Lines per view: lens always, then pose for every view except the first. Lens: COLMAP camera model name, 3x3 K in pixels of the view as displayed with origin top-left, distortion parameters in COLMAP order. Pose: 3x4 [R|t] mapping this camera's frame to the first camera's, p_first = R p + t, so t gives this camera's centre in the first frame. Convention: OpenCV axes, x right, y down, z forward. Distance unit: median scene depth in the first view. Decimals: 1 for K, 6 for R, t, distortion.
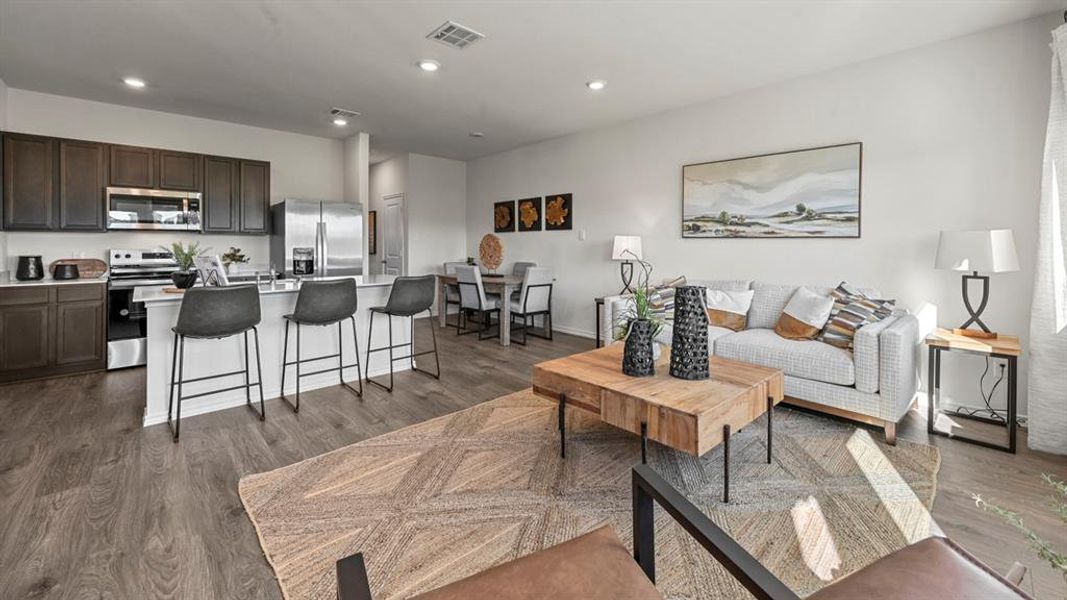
lens RADIAL K [[422.6, 0, 529.2], [0, 422.6, 243.9], [0, 0, 1]] dist [-0.001944, 0.001073]
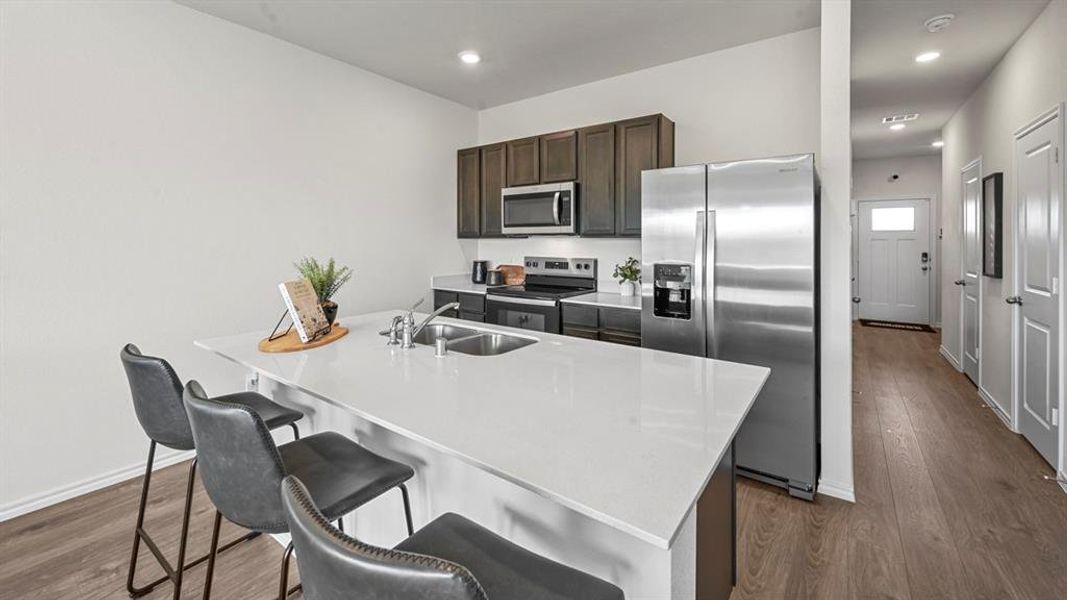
lens RADIAL K [[422.6, 0, 531.2], [0, 422.6, 241.1], [0, 0, 1]] dist [-0.001944, 0.001073]
pose [[0.190895, 0.000254, -0.981610, -0.077042], [0.001490, 0.999999, 0.000548, -0.018655], [0.981609, -0.001567, 0.190894, 0.749022]]
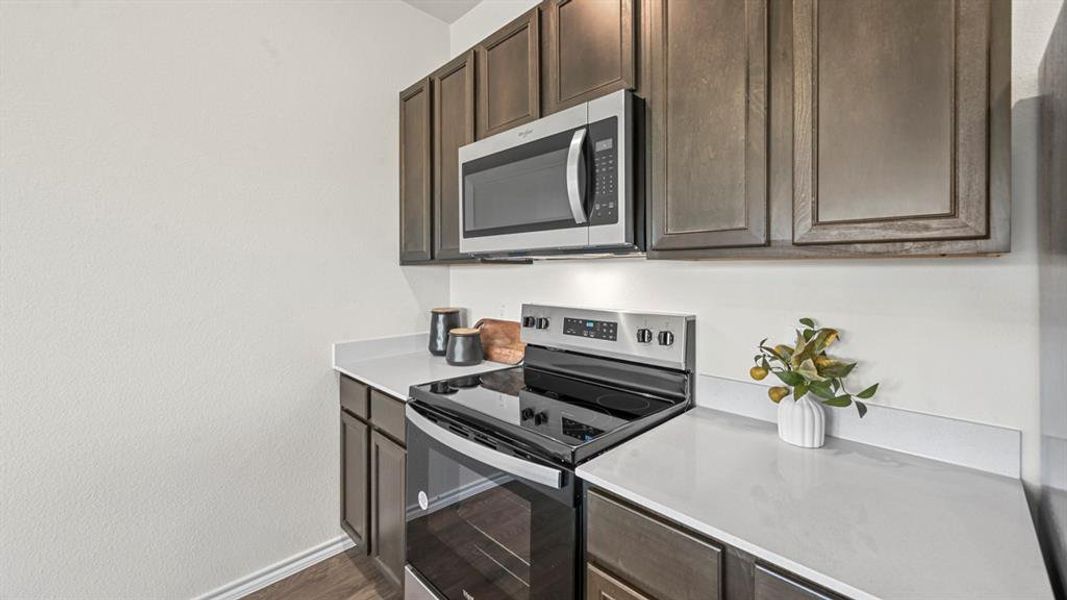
lens RADIAL K [[422.6, 0, 529.8], [0, 422.6, 271.2], [0, 0, 1]] dist [-0.001944, 0.001073]
pose [[0.032349, 0.001857, -0.999475, -0.510911], [0.006537, 0.999976, 0.002070, -0.018116], [0.999455, -0.006601, 0.032336, 0.887931]]
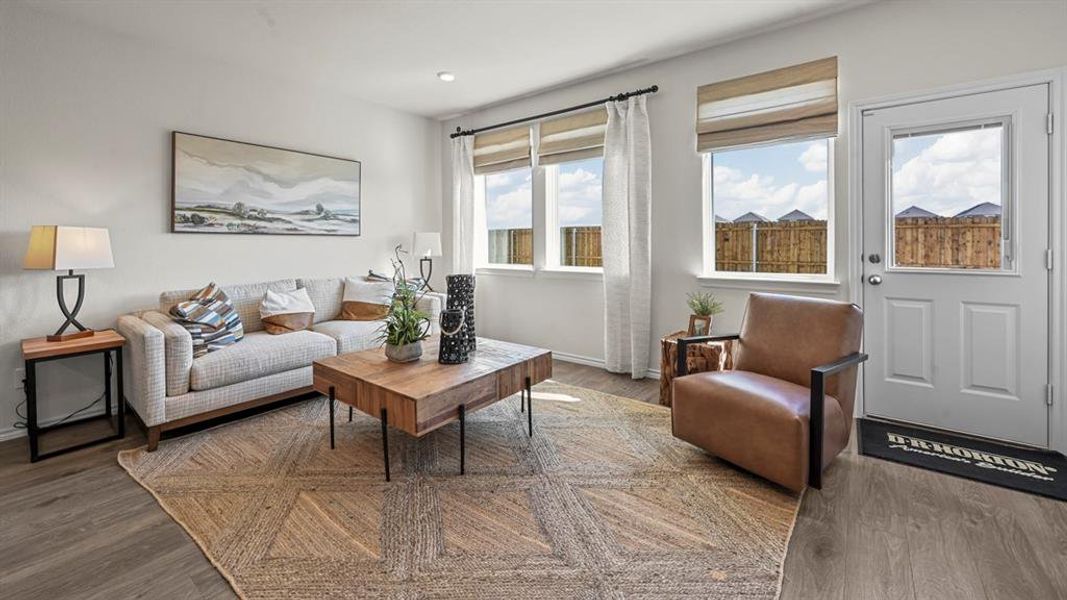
lens RADIAL K [[422.6, 0, 535.6], [0, 422.6, 247.2], [0, 0, 1]] dist [-0.001944, 0.001073]
pose [[-0.169744, -0.011738, 0.985418, -0.398322], [0.002537, 0.999921, 0.012347, 0.003272], [-0.985485, 0.004596, -0.169701, 0.475118]]
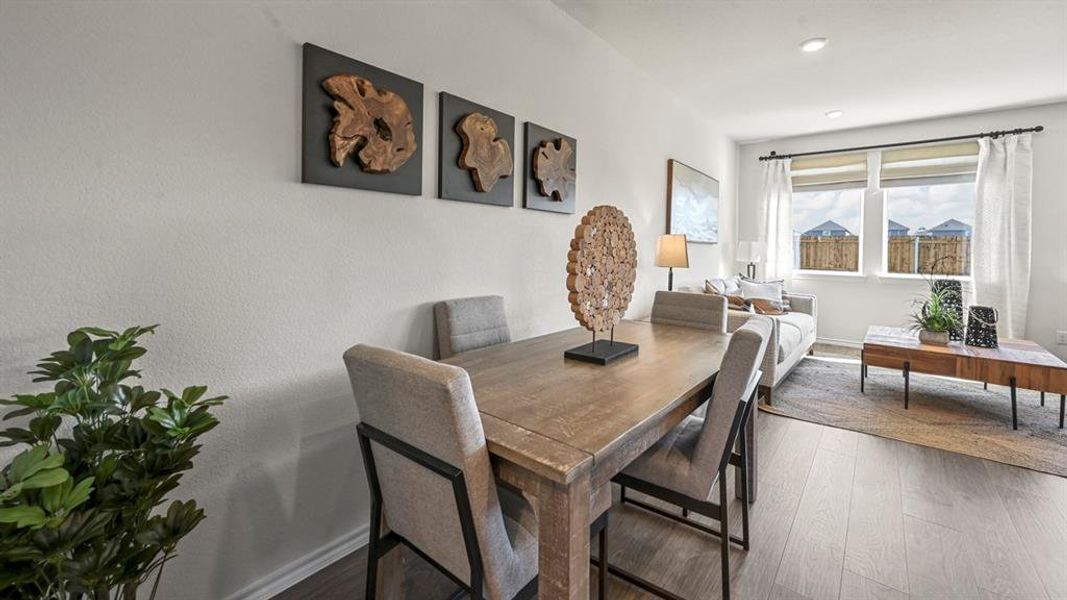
lens RADIAL K [[422.6, 0, 531.7], [0, 422.6, 248.1], [0, 0, 1]] dist [-0.001944, 0.001073]
pose [[-0.141891, -0.005879, 0.989865, -0.434311], [-0.019172, 0.999811, 0.003190, 0.005436], [-0.989697, -0.018525, -0.141977, 1.287452]]
